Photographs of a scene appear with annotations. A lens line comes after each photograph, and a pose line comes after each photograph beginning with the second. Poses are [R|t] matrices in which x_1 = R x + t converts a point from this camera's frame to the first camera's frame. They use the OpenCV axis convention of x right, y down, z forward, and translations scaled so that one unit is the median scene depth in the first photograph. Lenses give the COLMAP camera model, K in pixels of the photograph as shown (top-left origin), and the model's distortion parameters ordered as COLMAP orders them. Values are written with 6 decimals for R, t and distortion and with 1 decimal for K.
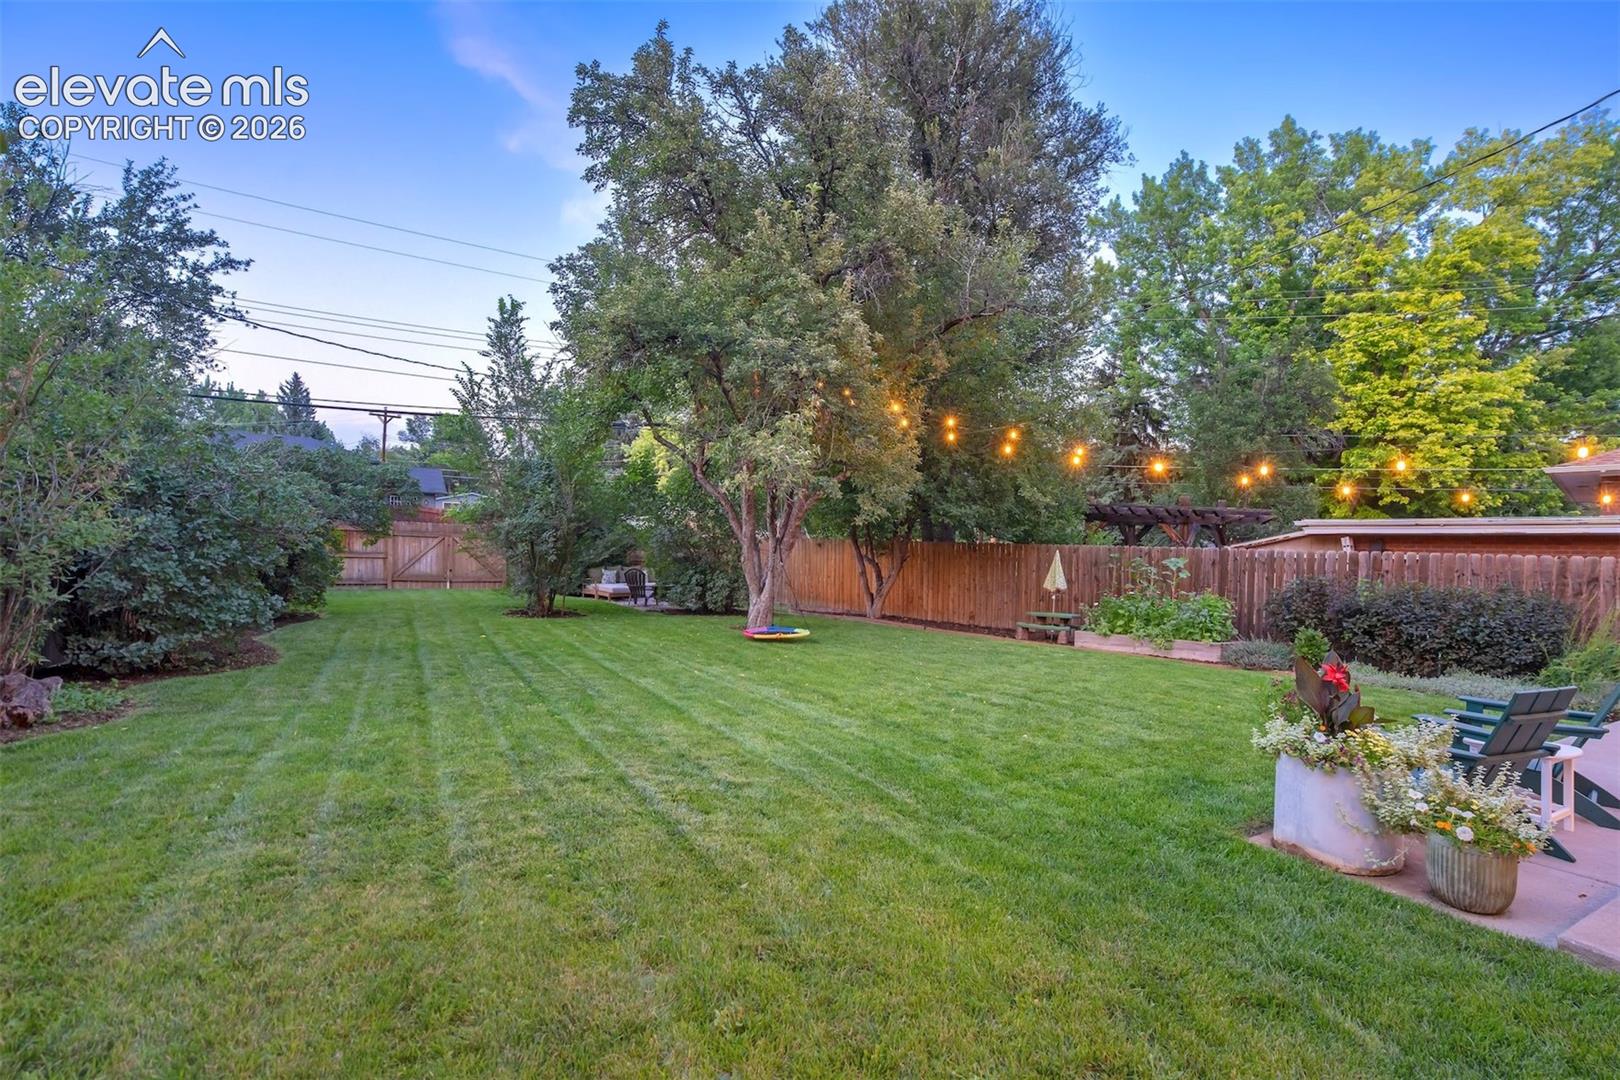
lens RADIAL K [[755.9, 0, 800.2], [0, 755.9, 550.5], [0, 0, 1]] dist [-0.037591, 0.010374]
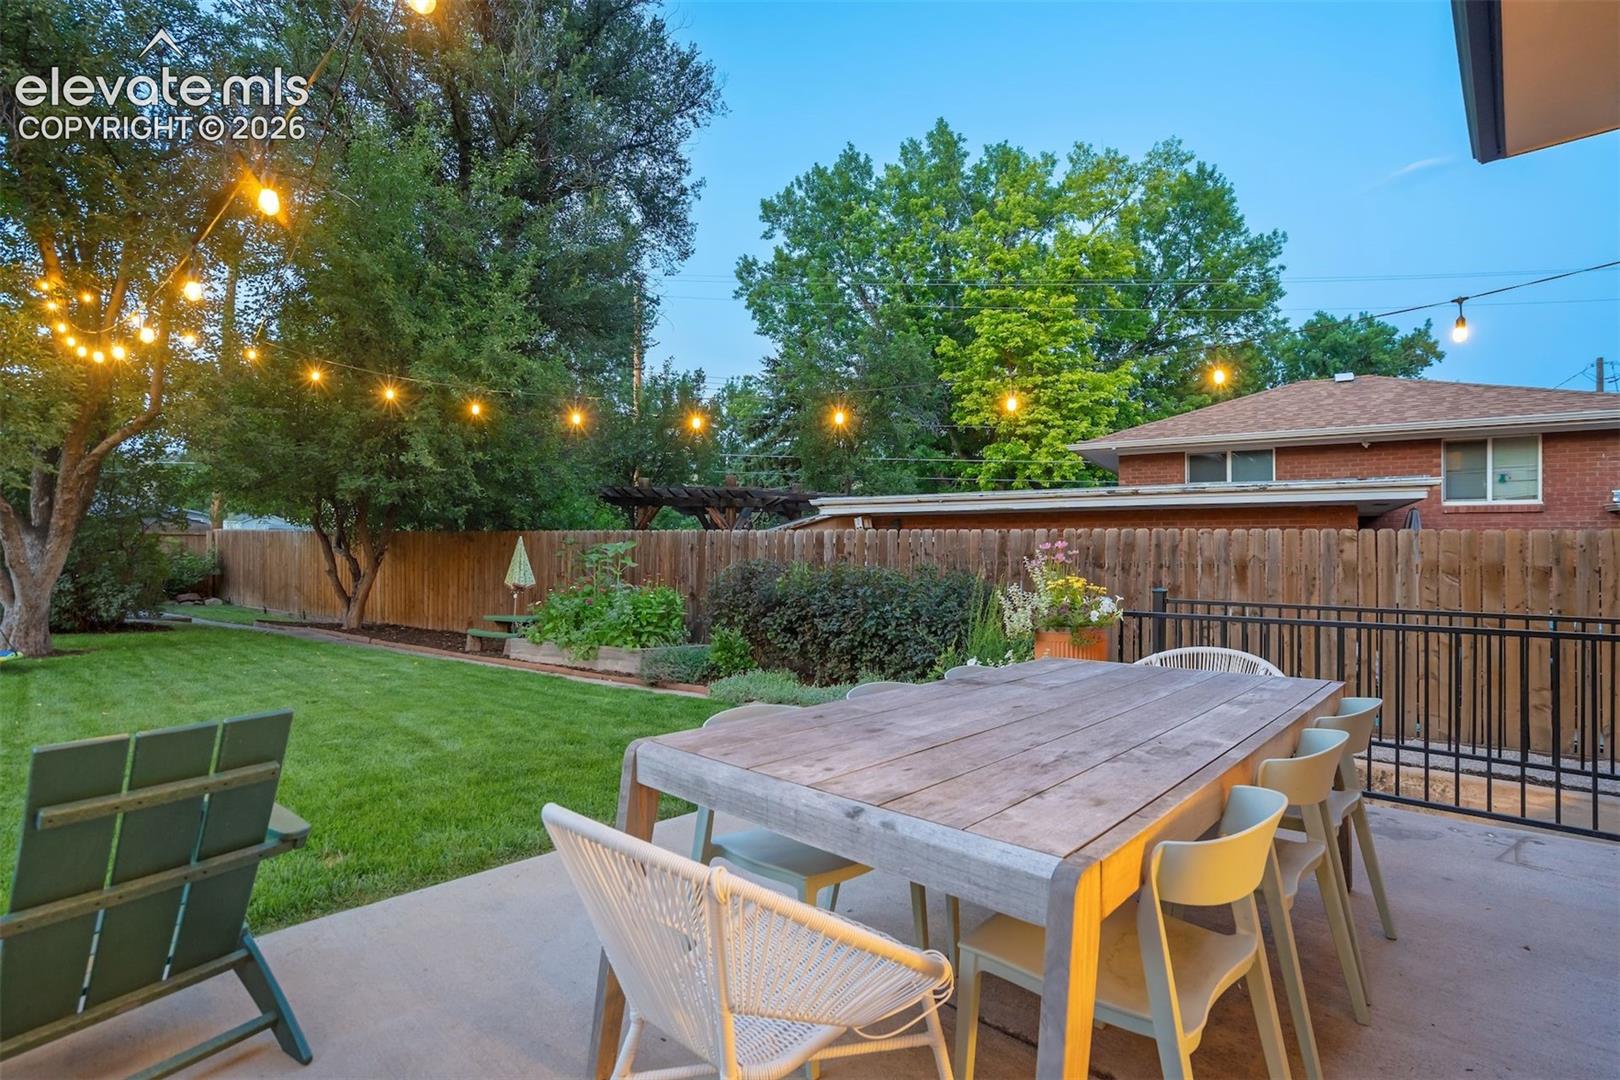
lens RADIAL K [[755.9, 0, 806.4], [0, 755.9, 540.0], [0, 0, 1]] dist [-0.037591, 0.010374]
pose [[0.959102, -0.006720, 0.282981, 0.221757], [0.012659, 0.999736, -0.019163, 0.012638], [-0.282777, 0.021962, 0.958934, 0.090552]]
